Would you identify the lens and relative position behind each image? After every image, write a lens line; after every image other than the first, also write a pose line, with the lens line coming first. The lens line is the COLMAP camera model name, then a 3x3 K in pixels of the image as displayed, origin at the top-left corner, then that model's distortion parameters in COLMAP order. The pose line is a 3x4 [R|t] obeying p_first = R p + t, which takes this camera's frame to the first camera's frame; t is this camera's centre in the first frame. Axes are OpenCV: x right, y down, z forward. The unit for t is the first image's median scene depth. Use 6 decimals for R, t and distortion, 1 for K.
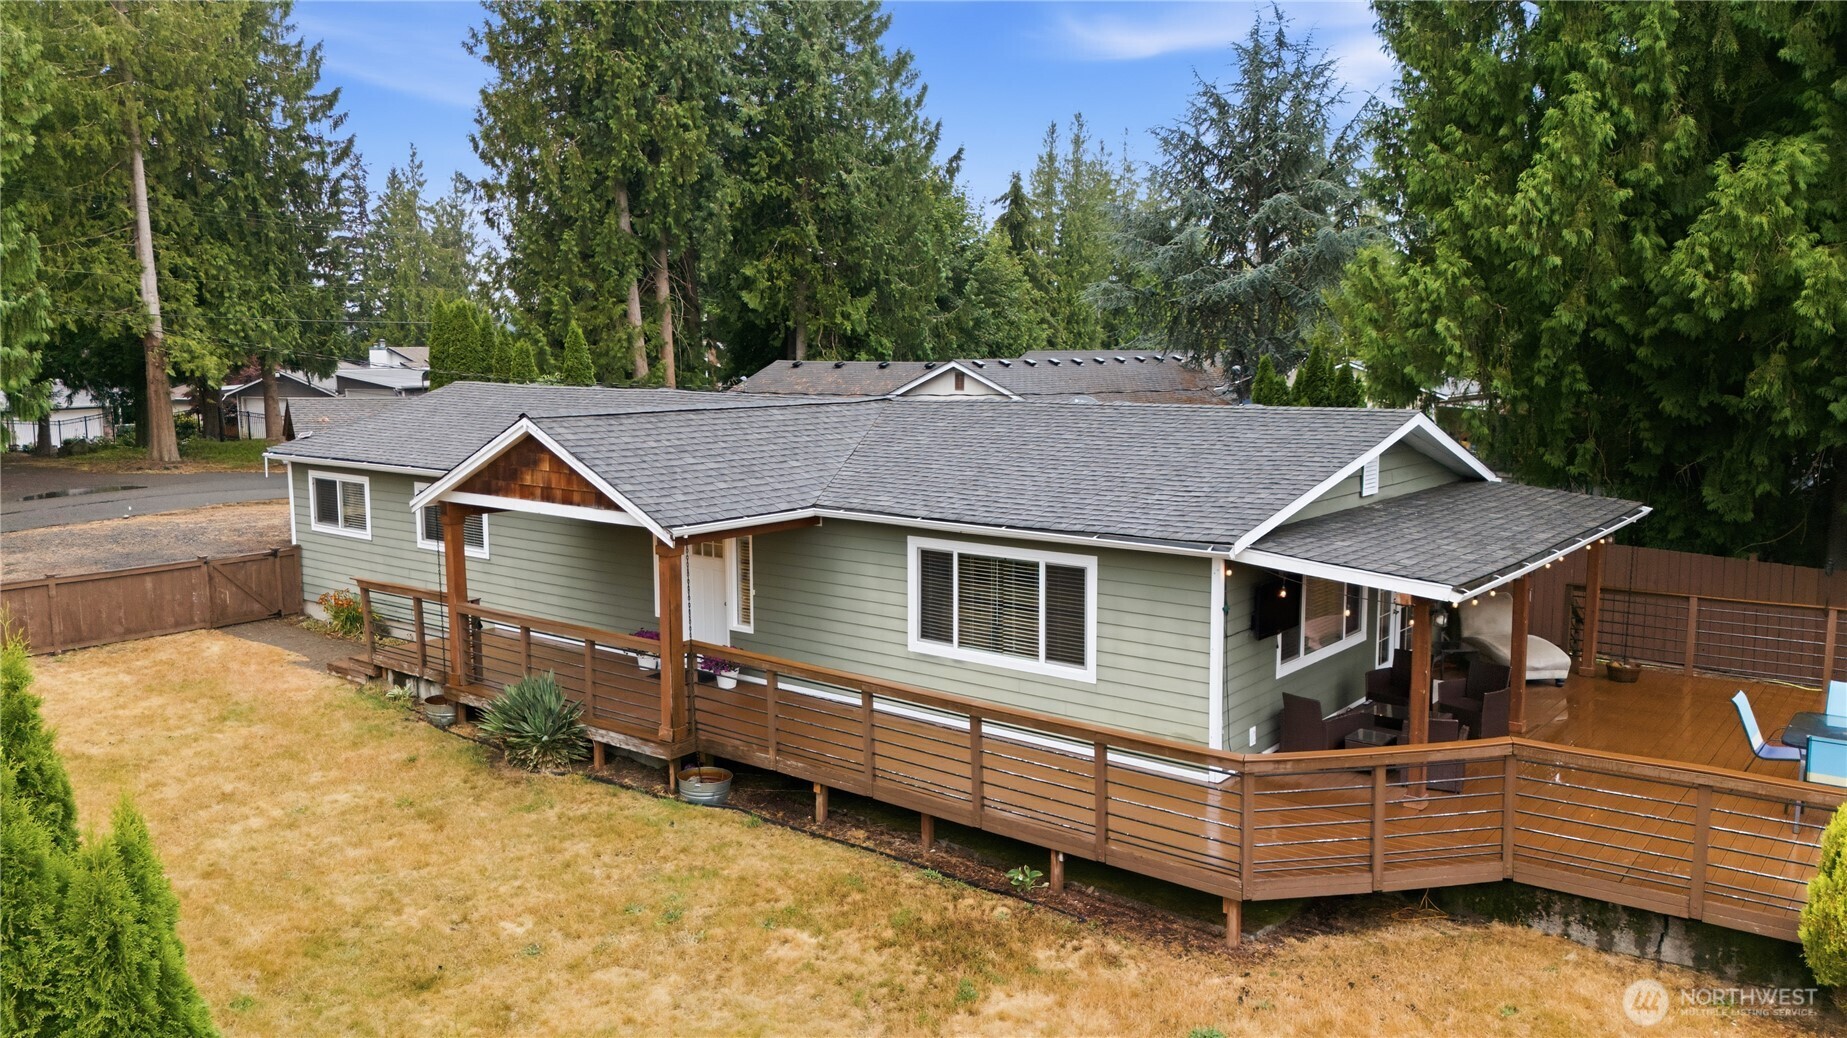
lens RADIAL K [[1335.0, 0, 930.2], [0, 1335.0, 523.4], [0, 0, 1]] dist [0.084510, -0.102748]
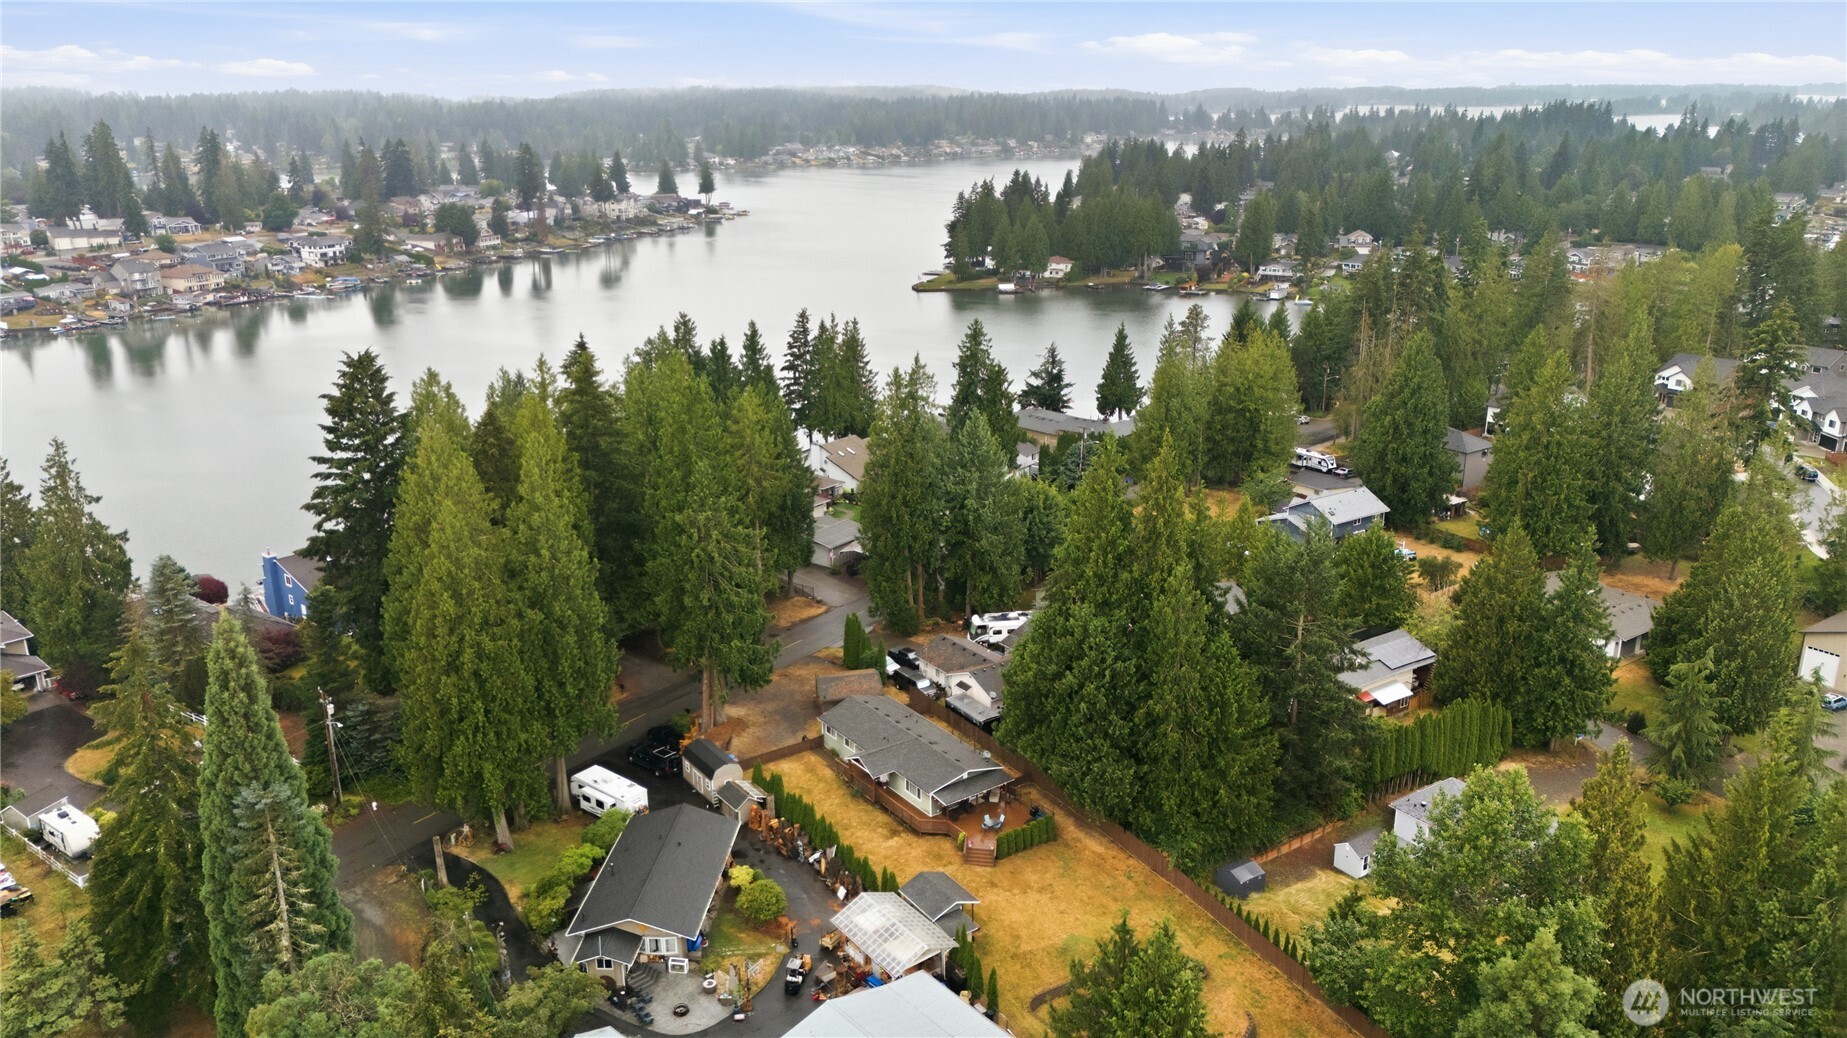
lens RADIAL K [[1335.0, 0, 930.2], [0, 1335.0, 523.4], [0, 0, 1]] dist [0.084510, -0.102748]
pose [[0.960963, 0.083793, -0.263682, 0.585766], [-0.035850, 0.982712, 0.181637, -0.816094], [0.274343, -0.165093, 0.947354, -1.738078]]
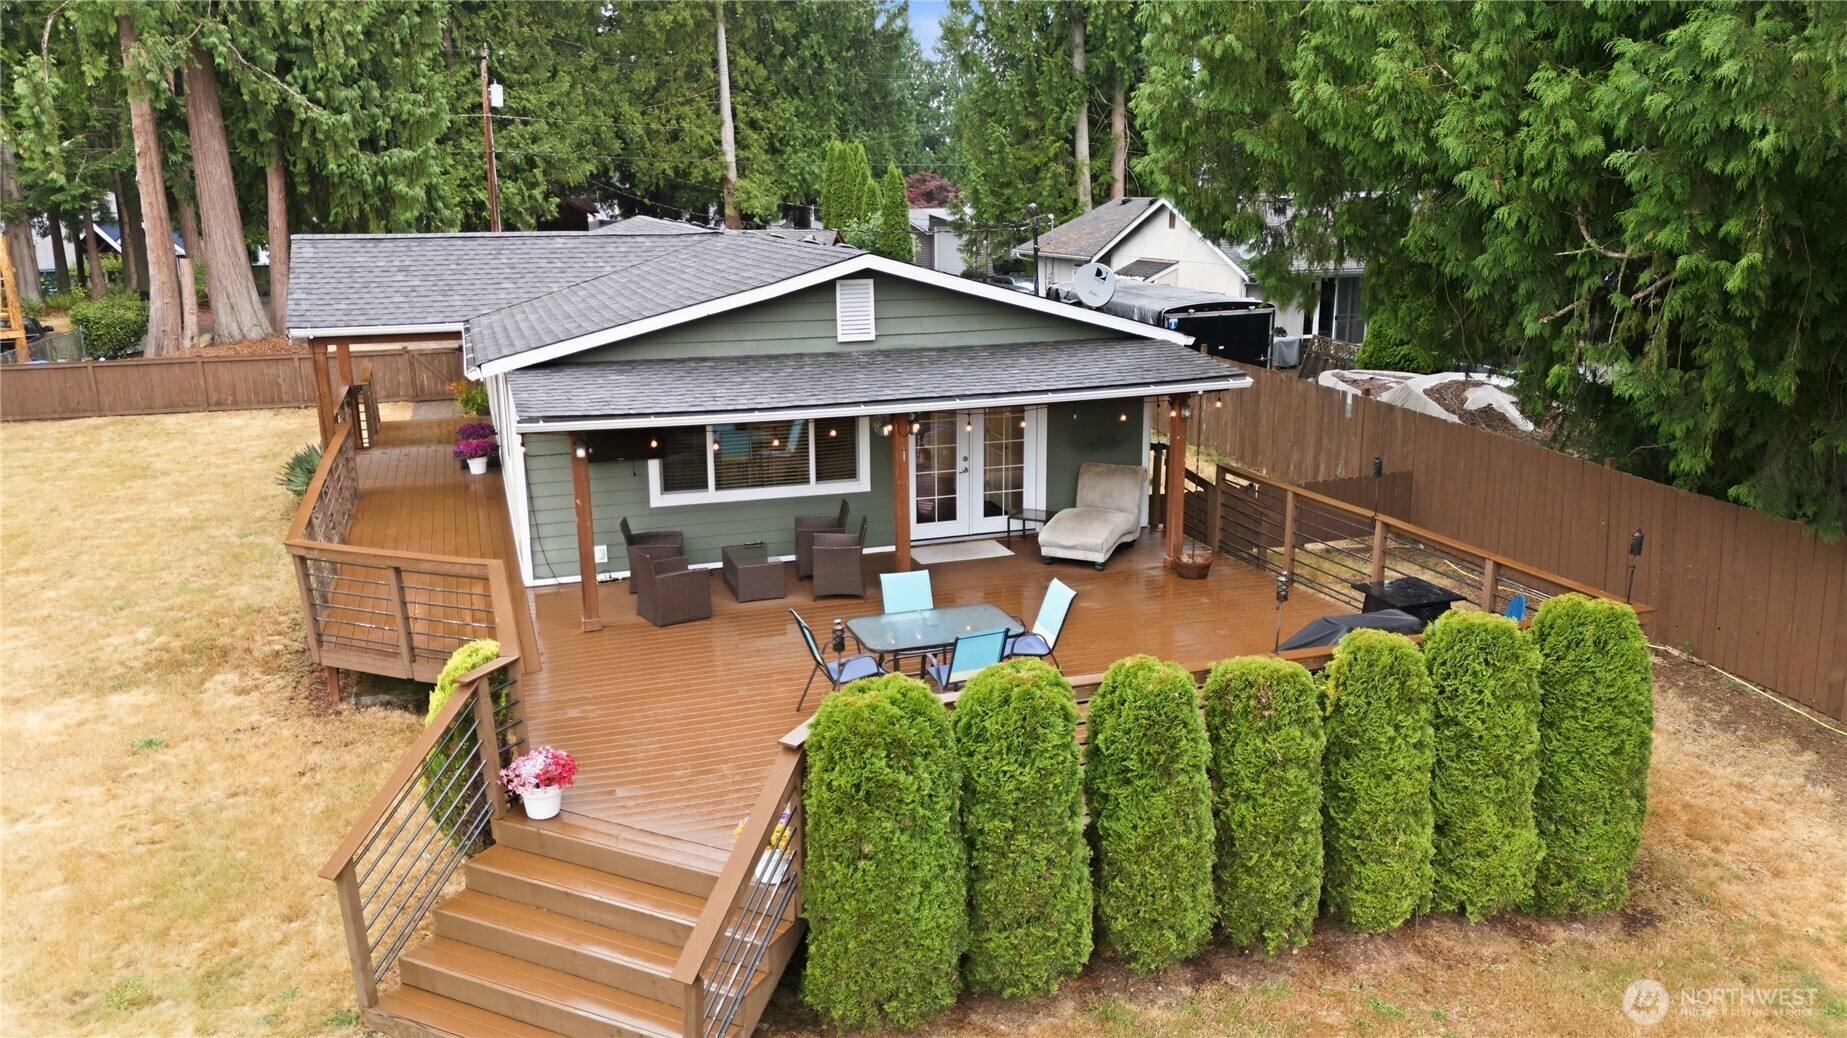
lens RADIAL K [[1335.0, 0, 930.2], [0, 1335.0, 523.4], [0, 0, 1]] dist [0.084510, -0.102748]
pose [[0.839838, 0.125868, -0.528044, 0.258875], [-0.063928, 0.988911, 0.134049, -0.006385], [0.539060, -0.078823, 0.838571, 0.062557]]
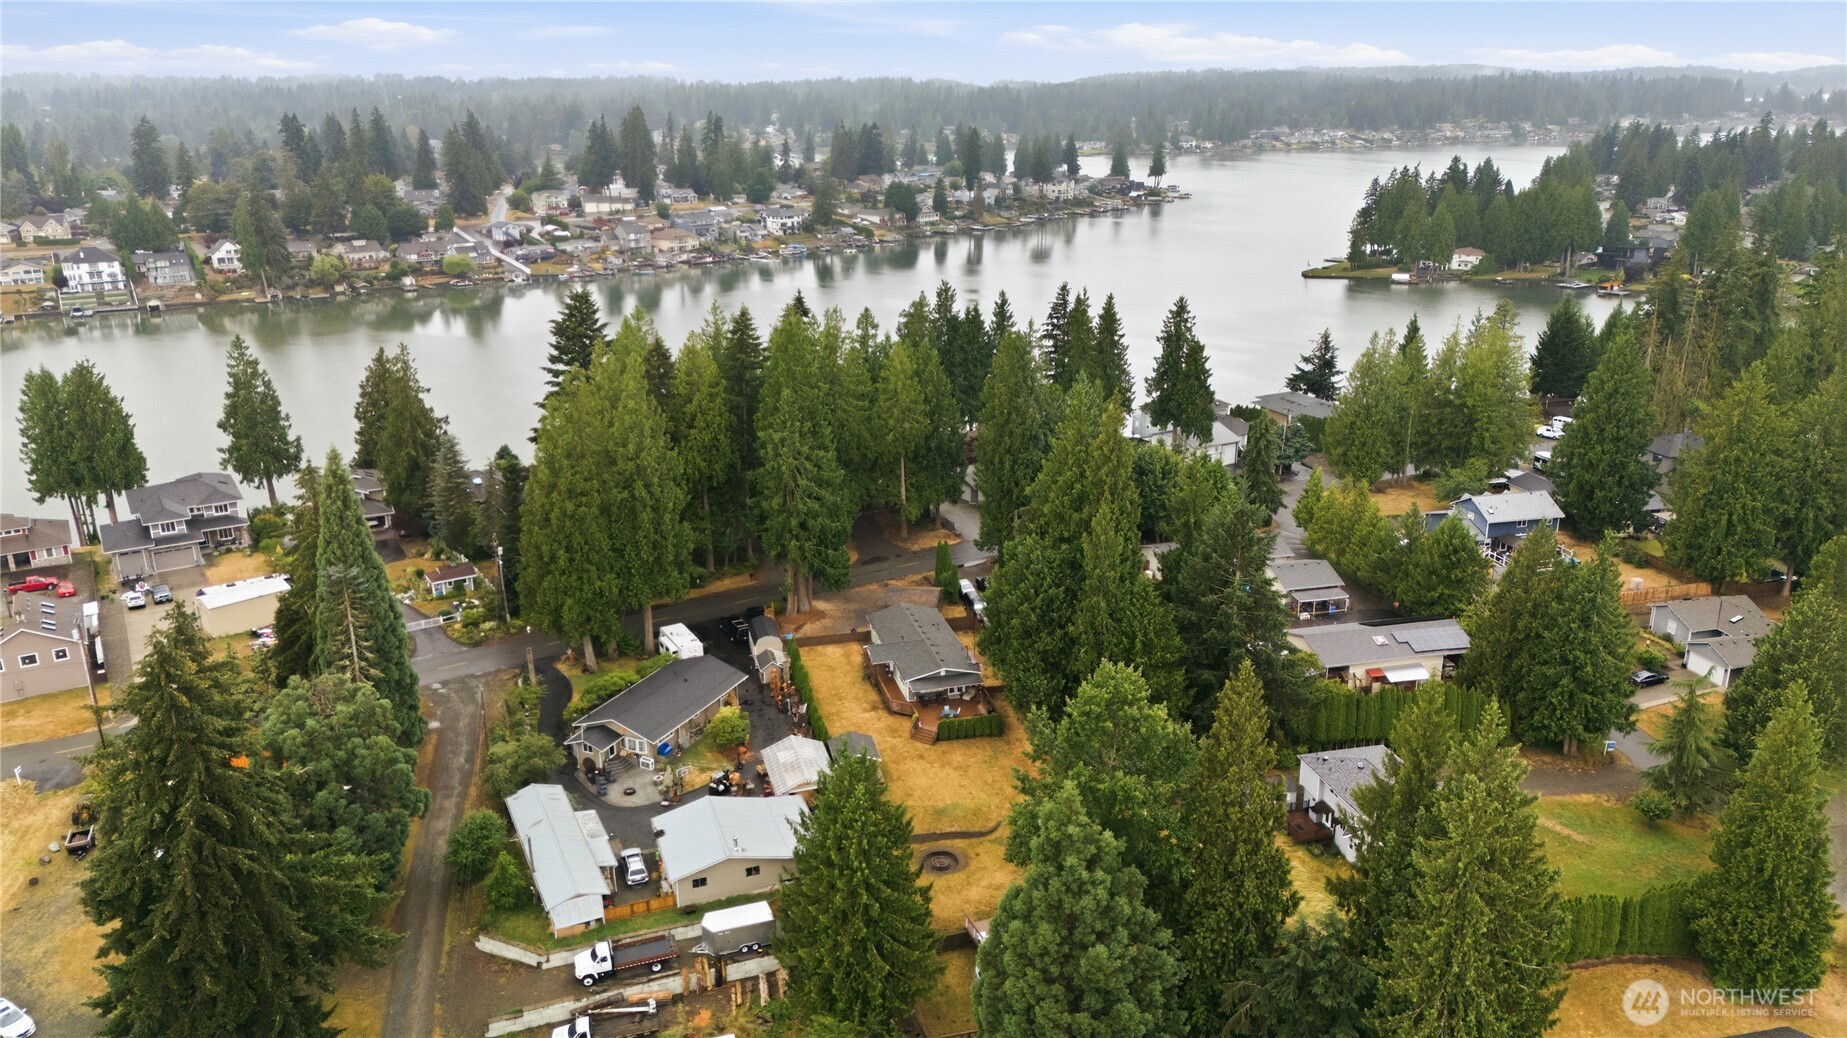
lens RADIAL K [[1335.0, 0, 930.2], [0, 1335.0, 523.4], [0, 0, 1]] dist [0.084510, -0.102748]
pose [[0.793863, 0.188620, -0.578104, 1.521797], [-0.076276, 0.974056, 0.213065, -0.839754], [0.603294, -0.125049, 0.787654, -1.712302]]
